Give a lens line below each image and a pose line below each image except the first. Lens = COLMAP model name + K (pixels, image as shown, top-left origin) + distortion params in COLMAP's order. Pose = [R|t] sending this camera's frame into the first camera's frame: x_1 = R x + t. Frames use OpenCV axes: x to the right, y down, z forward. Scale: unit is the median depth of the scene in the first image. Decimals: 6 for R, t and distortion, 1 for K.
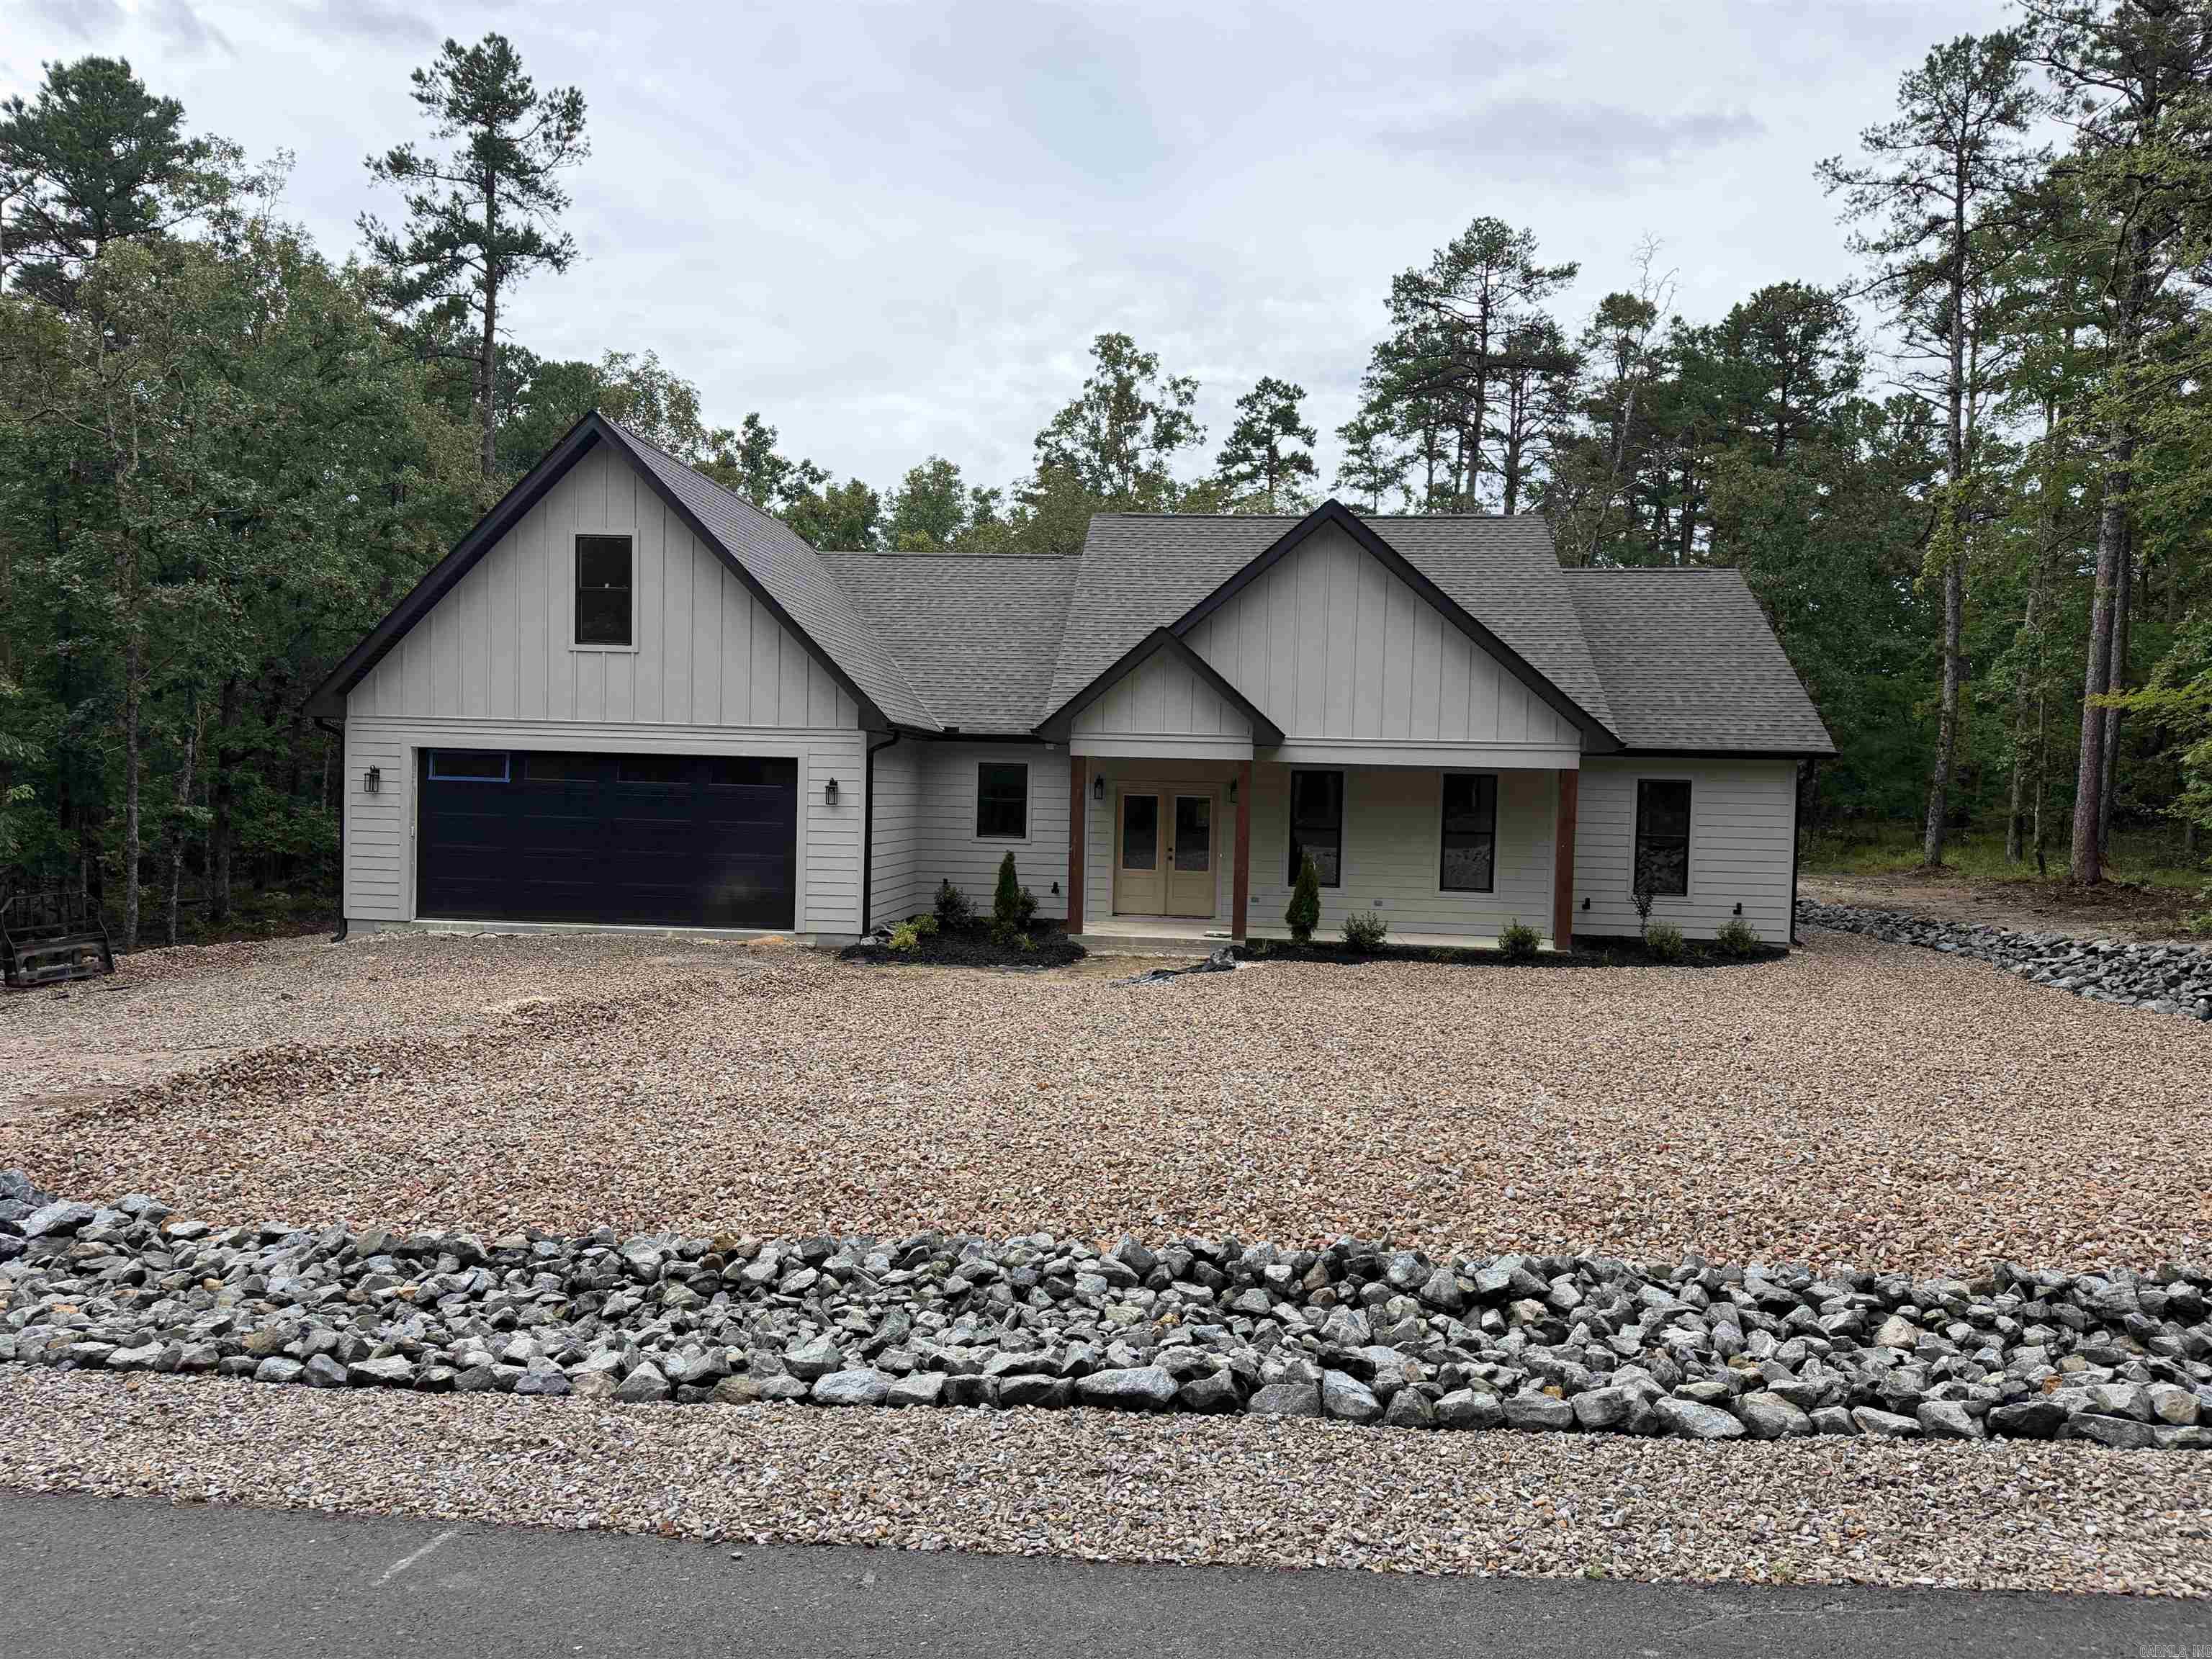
lens RADIAL K [[1526.3, 0, 1104.1], [0, 1526.3, 845.2], [0, 0, 1]] dist [0.021011, -0.014936]
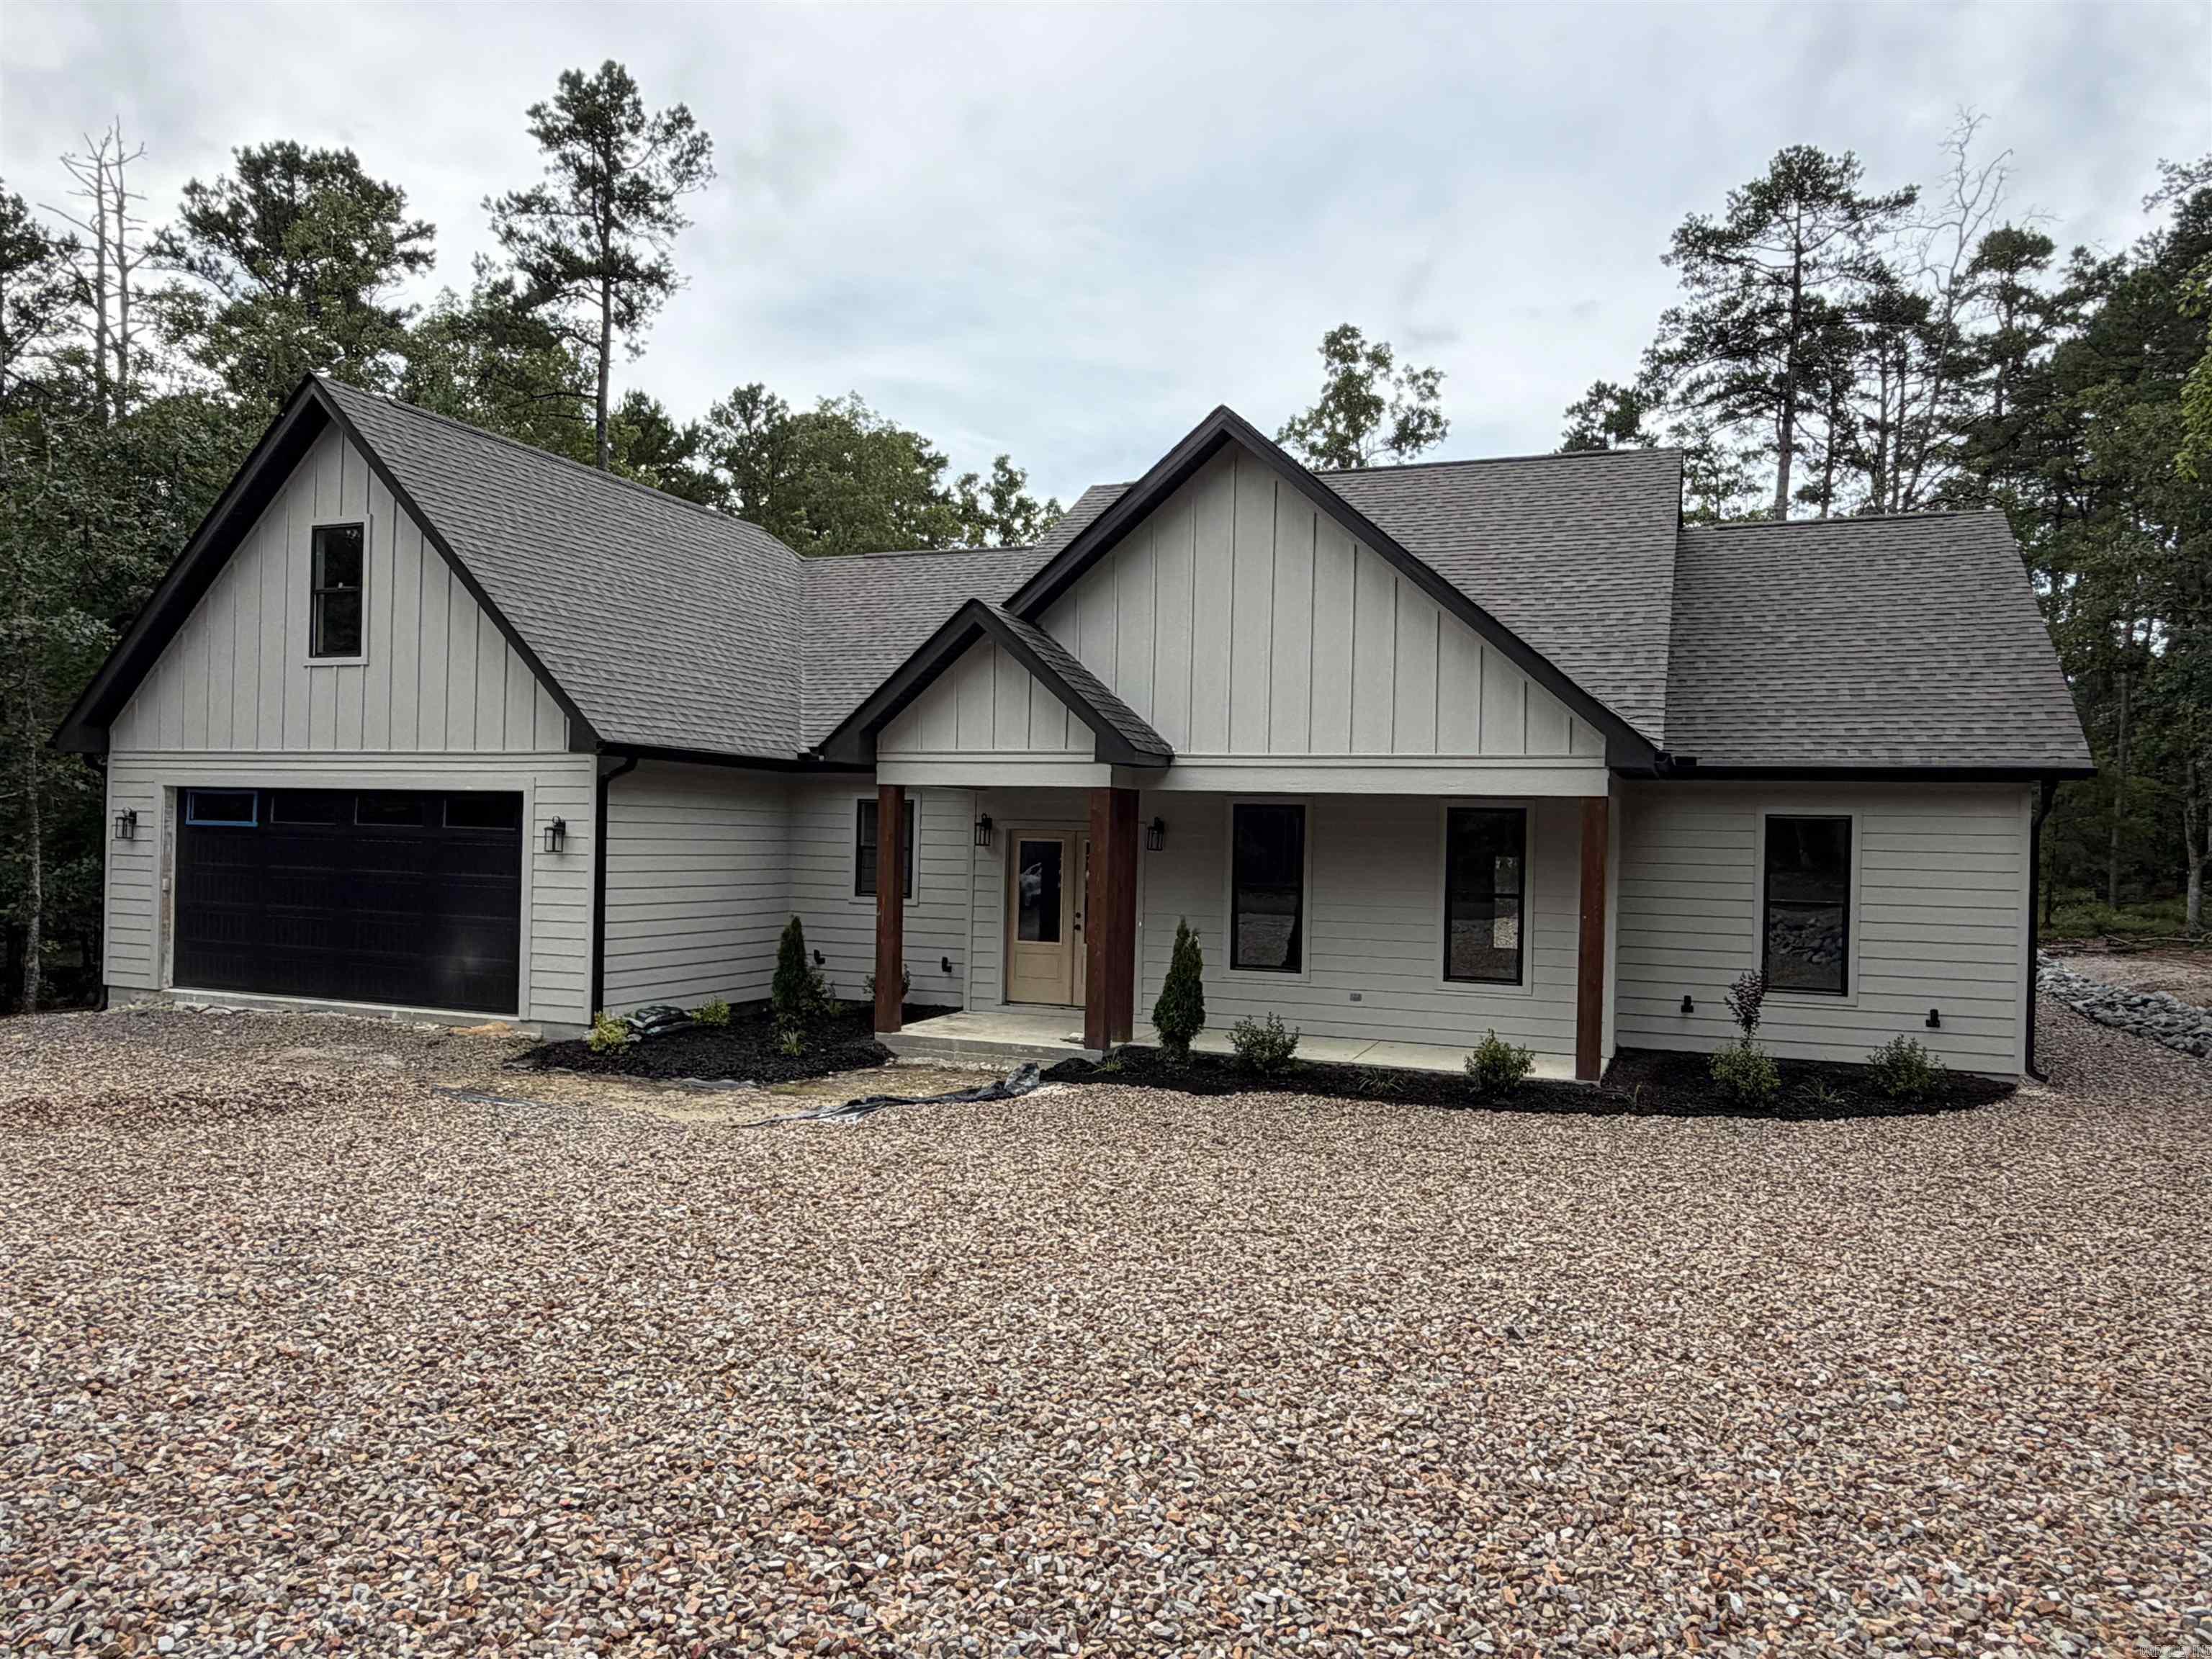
lens RADIAL K [[1527.6, 0, 1109.4], [0, 1527.6, 820.1], [0, 0, 1]] dist [-0.009495, 0.008670]
pose [[0.962541, -0.006822, -0.271051, 0.262832], [-0.007891, 0.998555, -0.053155, -0.003679], [0.271022, 0.053303, 0.961096, 0.304322]]
